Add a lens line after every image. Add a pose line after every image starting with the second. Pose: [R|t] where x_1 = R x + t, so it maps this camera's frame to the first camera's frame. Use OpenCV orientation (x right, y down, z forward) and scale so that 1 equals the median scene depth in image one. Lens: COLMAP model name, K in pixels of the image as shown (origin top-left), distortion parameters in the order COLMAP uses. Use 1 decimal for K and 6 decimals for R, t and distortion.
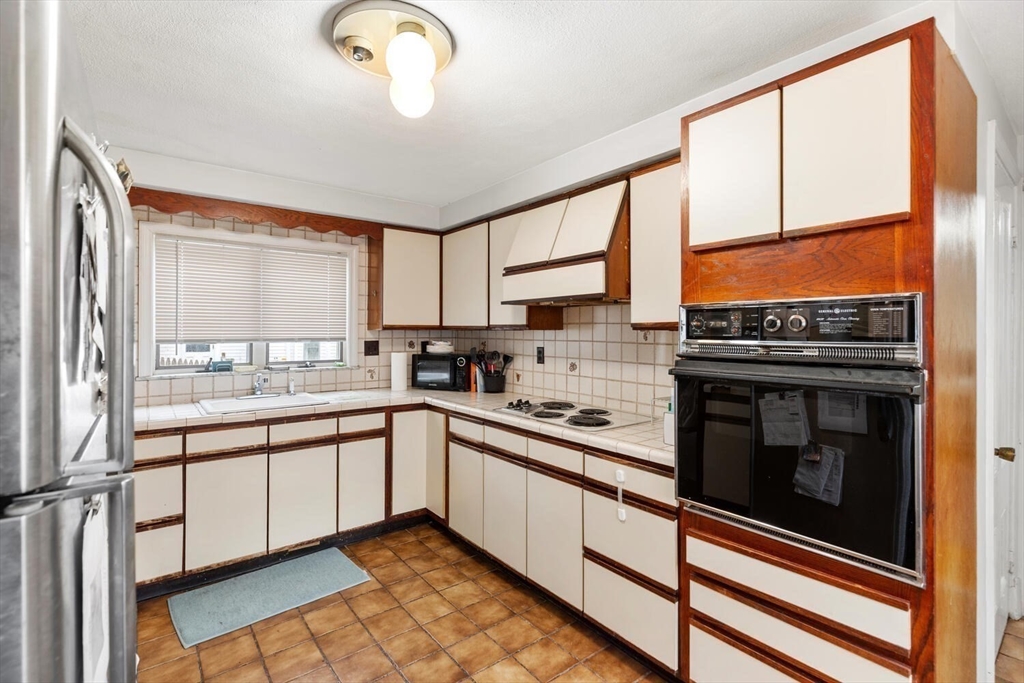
lens RADIAL K [[462.0, 0, 510.7], [0, 462.0, 330.7], [0, 0, 1]] dist [0.004953, -0.000505]
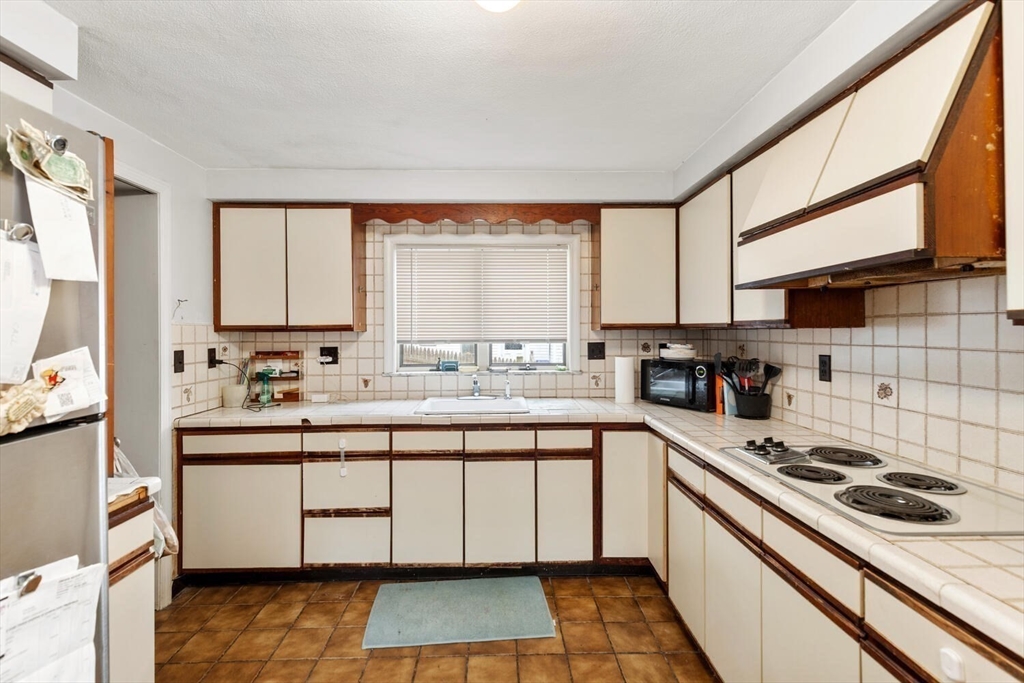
lens RADIAL K [[462.0, 0, 510.7], [0, 462.0, 330.7], [0, 0, 1]] dist [0.004953, -0.000505]
pose [[0.805767, -0.006300, -0.592199, 0.100514], [0.005748, 0.999980, -0.002818, 0.001645], [0.592205, -0.001133, 0.805787, 0.251462]]
